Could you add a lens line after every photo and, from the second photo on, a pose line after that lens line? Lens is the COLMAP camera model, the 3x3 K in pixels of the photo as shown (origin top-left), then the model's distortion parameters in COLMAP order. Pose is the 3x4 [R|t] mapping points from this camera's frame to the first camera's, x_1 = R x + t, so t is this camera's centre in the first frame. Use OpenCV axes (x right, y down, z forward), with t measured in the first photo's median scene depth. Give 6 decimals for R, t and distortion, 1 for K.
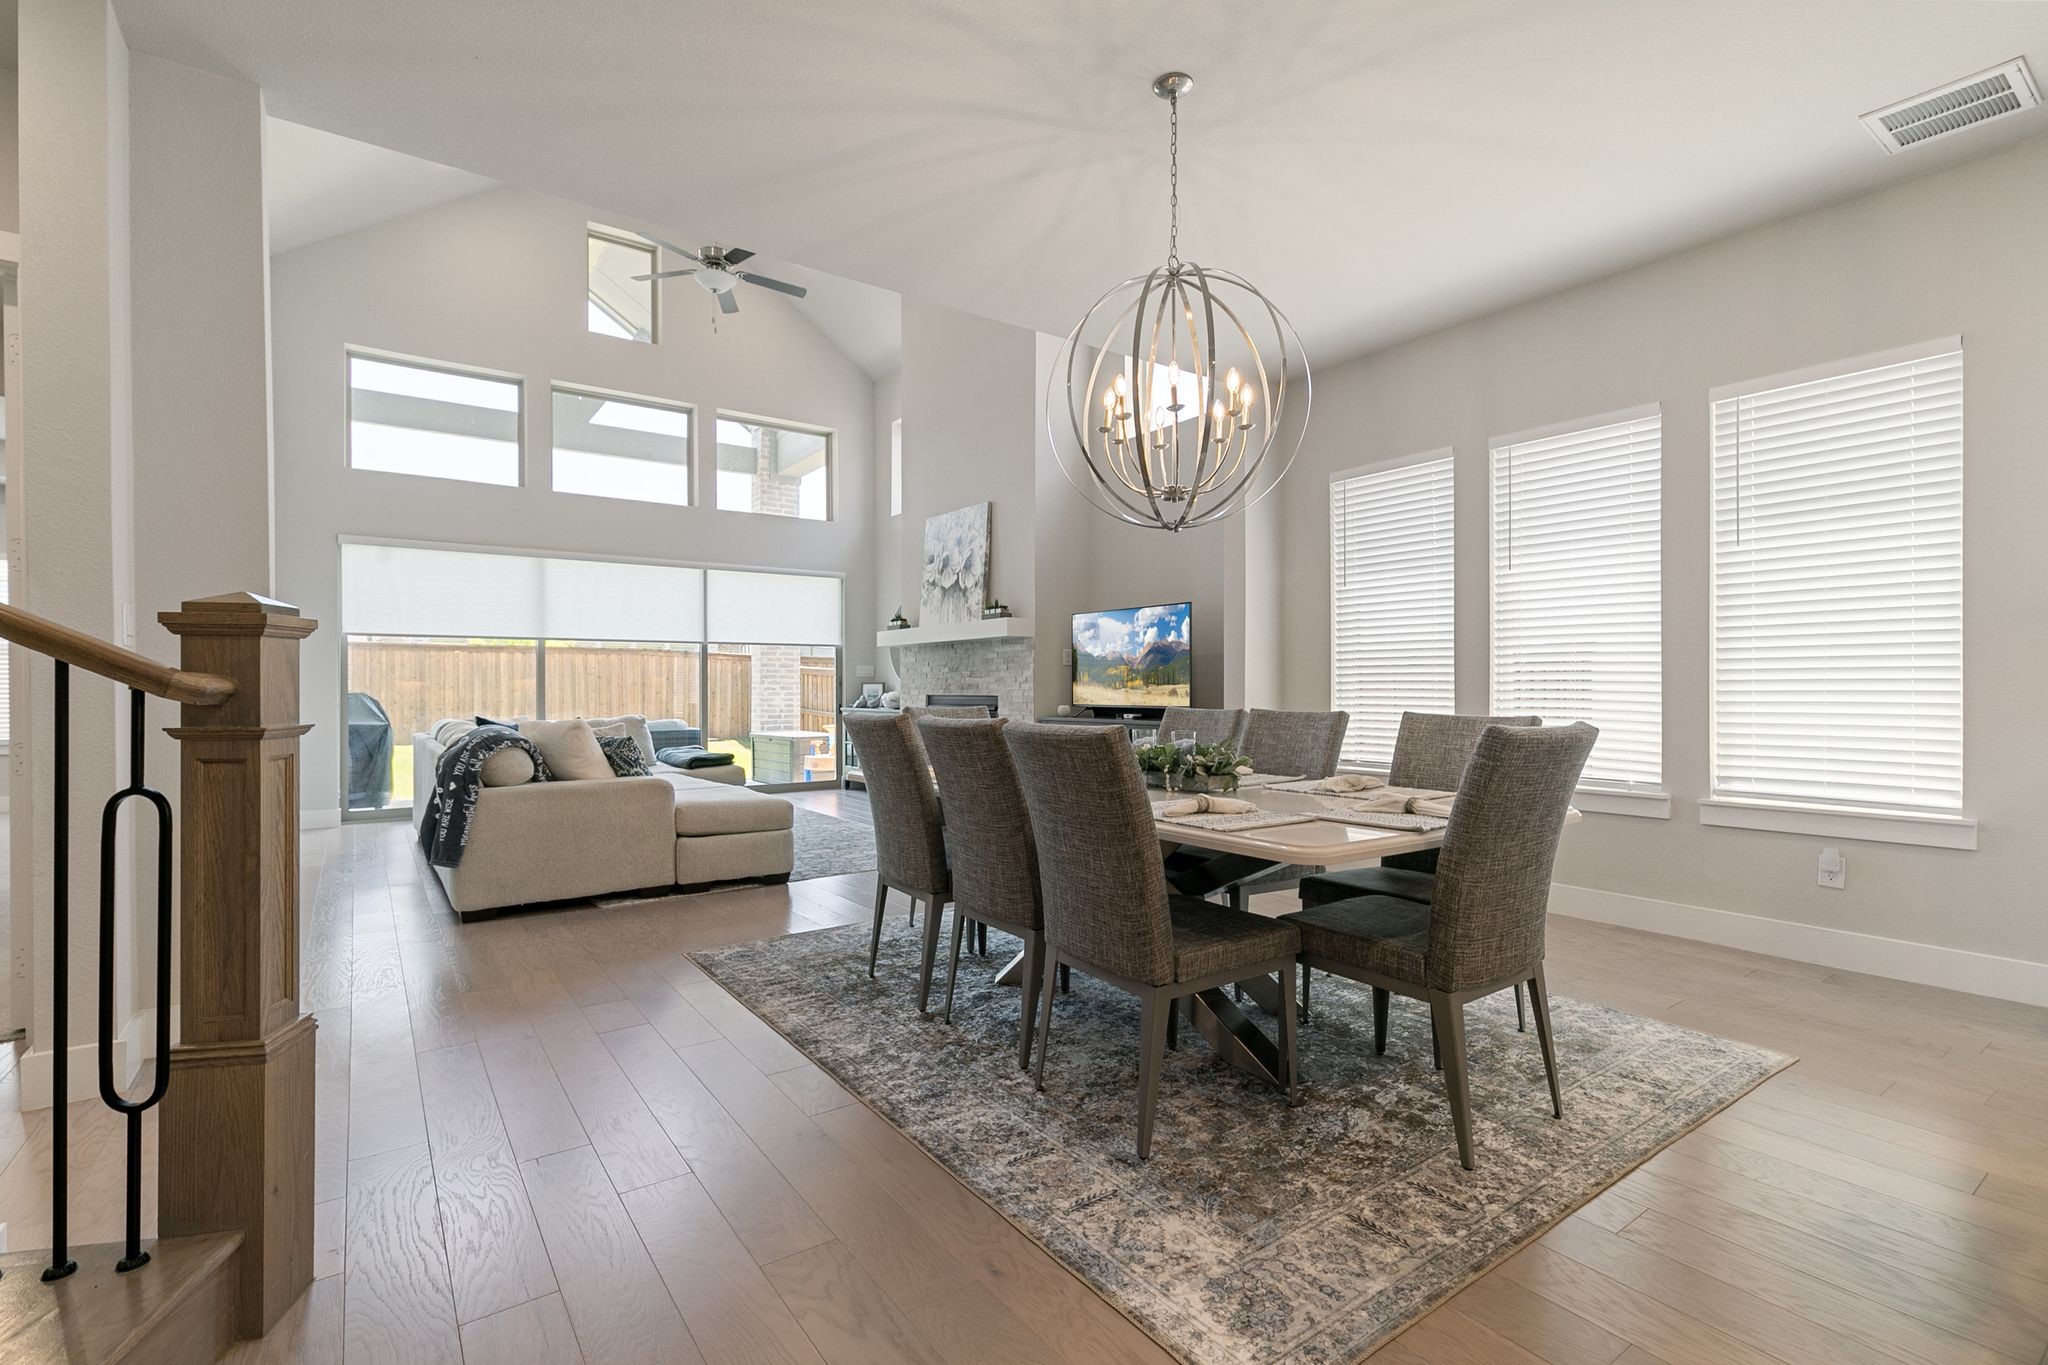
lens RADIAL K [[923.7, 0, 1024.9], [0, 923.7, 685.5], [0, 0, 1]] dist [0.010019, -0.005178]
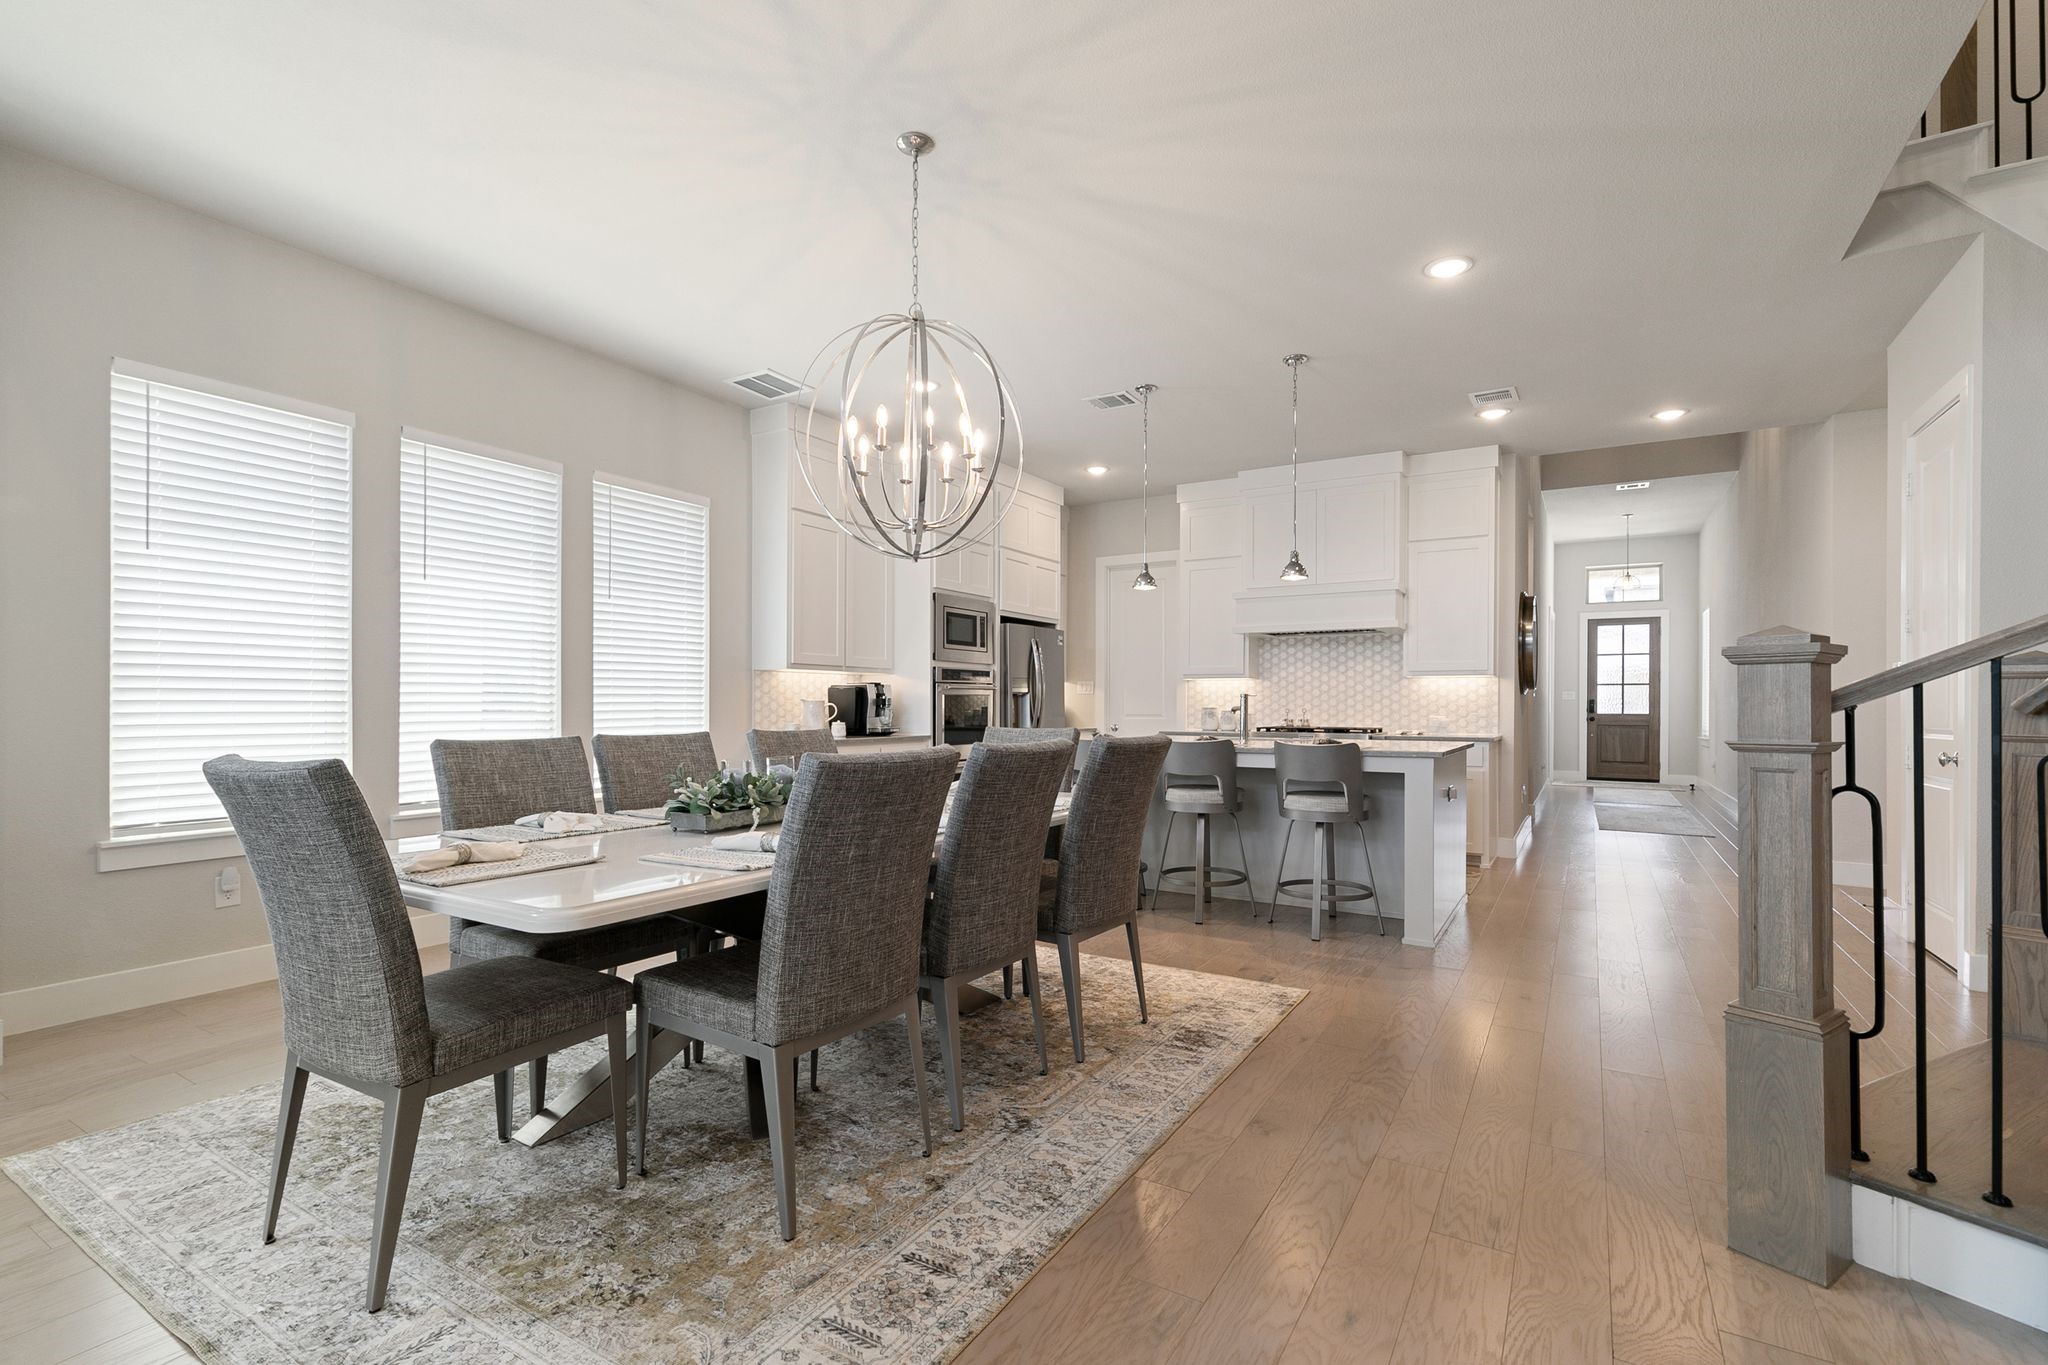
lens RADIAL K [[923.7, 0, 1030.1], [0, 923.7, 691.9], [0, 0, 1]] dist [0.010019, -0.005178]
pose [[-0.389199, 0.015474, 0.921024, -0.415844], [-0.001291, 0.999849, -0.017345, 0.000352], [-0.921153, -0.007940, -0.389120, 0.618062]]
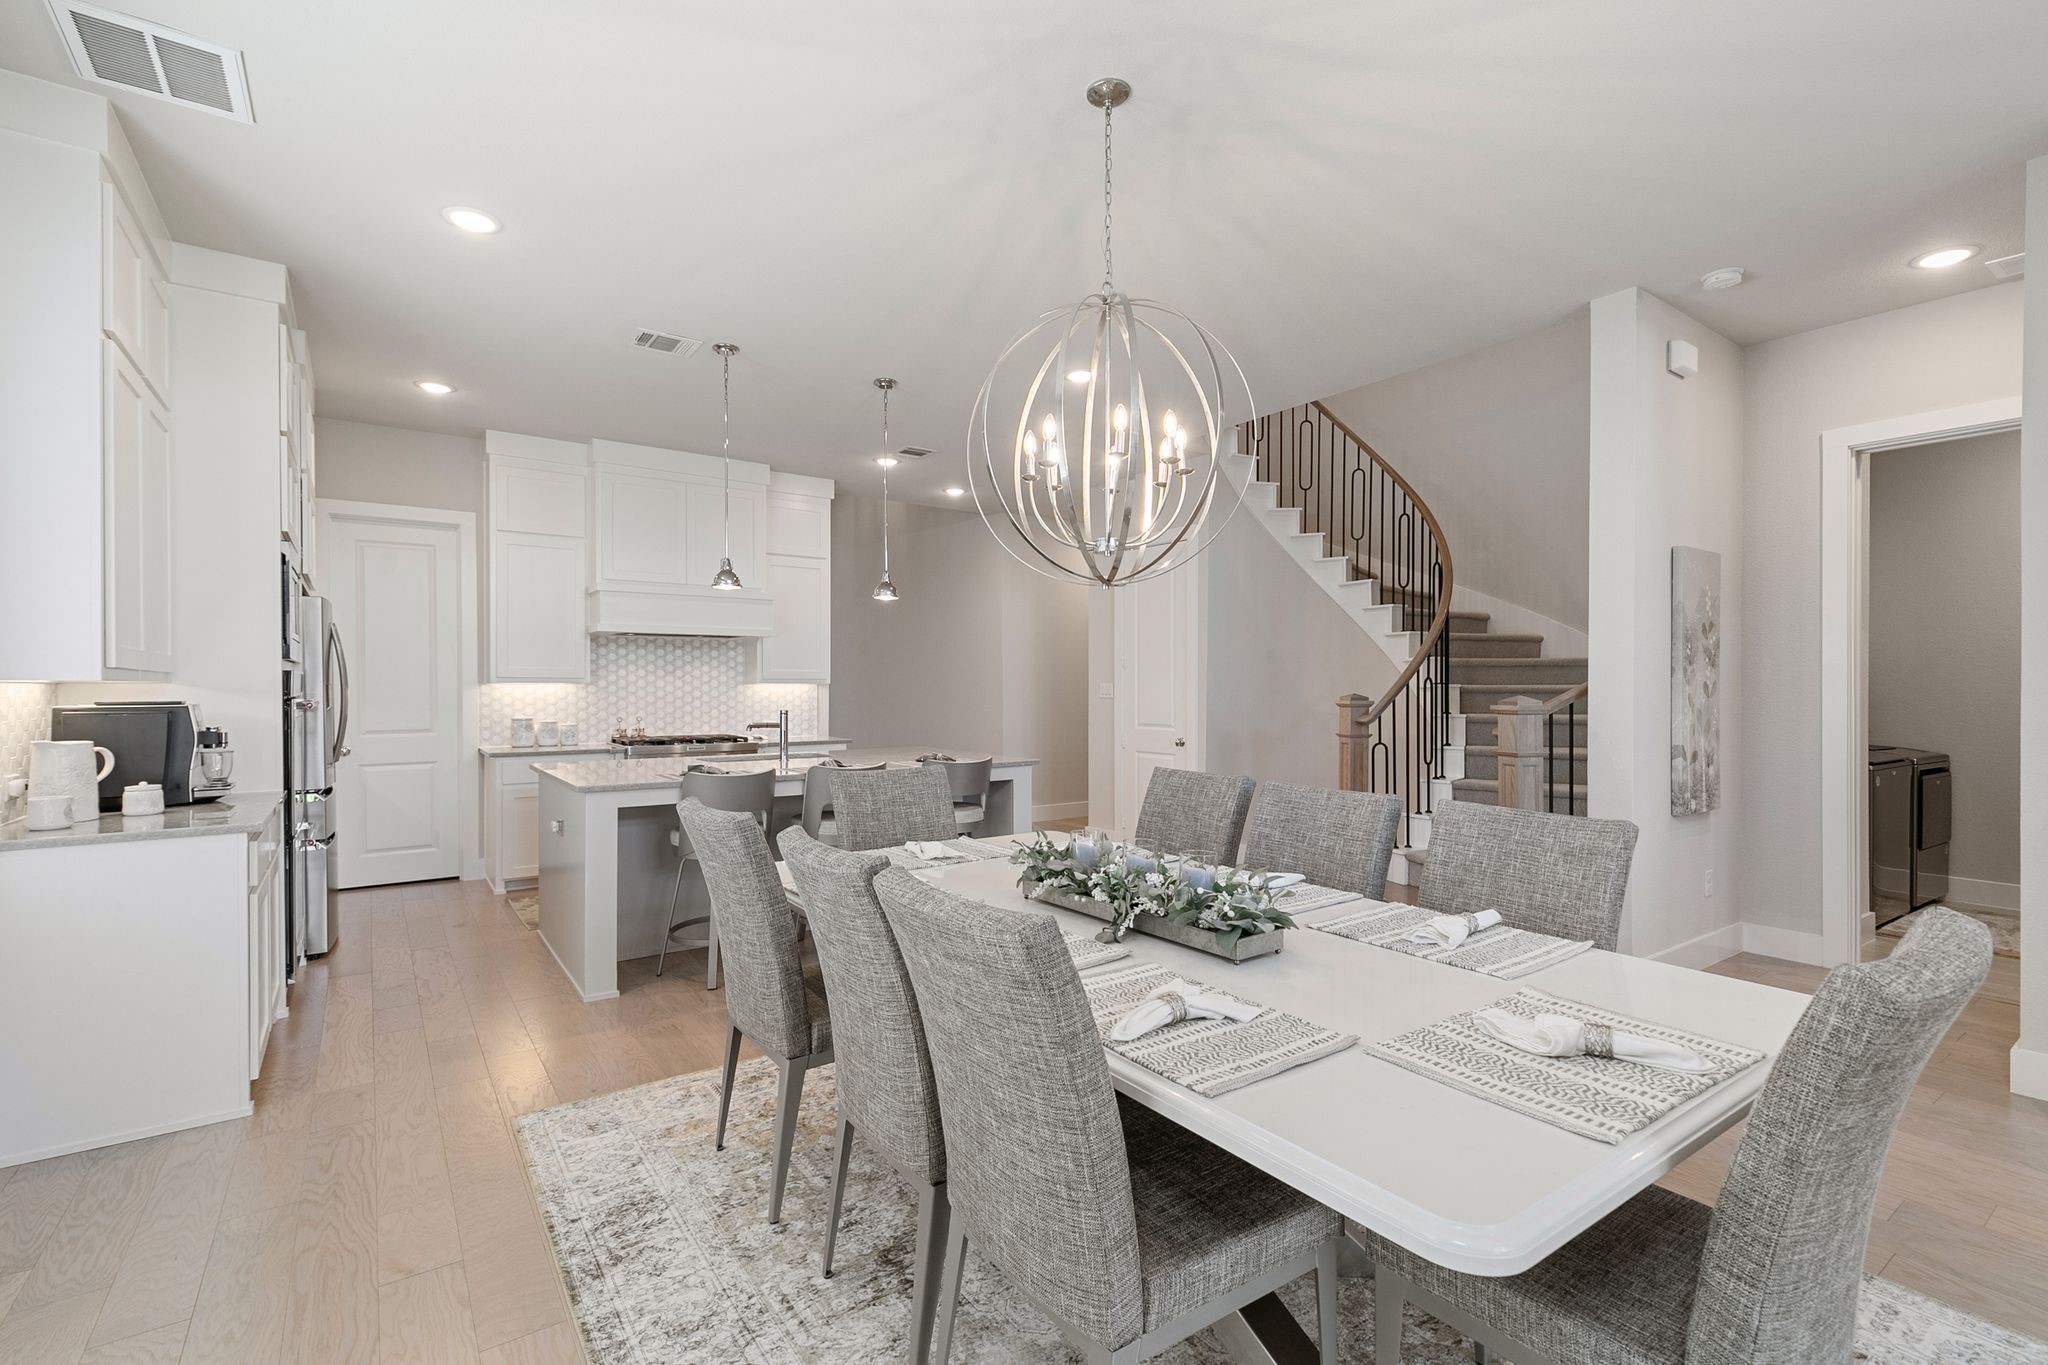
lens RADIAL K [[923.7, 0, 1008.7], [0, 923.7, 681.5], [0, 0, 1]] dist [0.010019, -0.005178]
pose [[-0.999925, 0.003554, 0.011710, 0.124087], [0.003497, 0.999982, -0.004878, -0.035117], [-0.011727, -0.004837, -0.999920, 0.916318]]
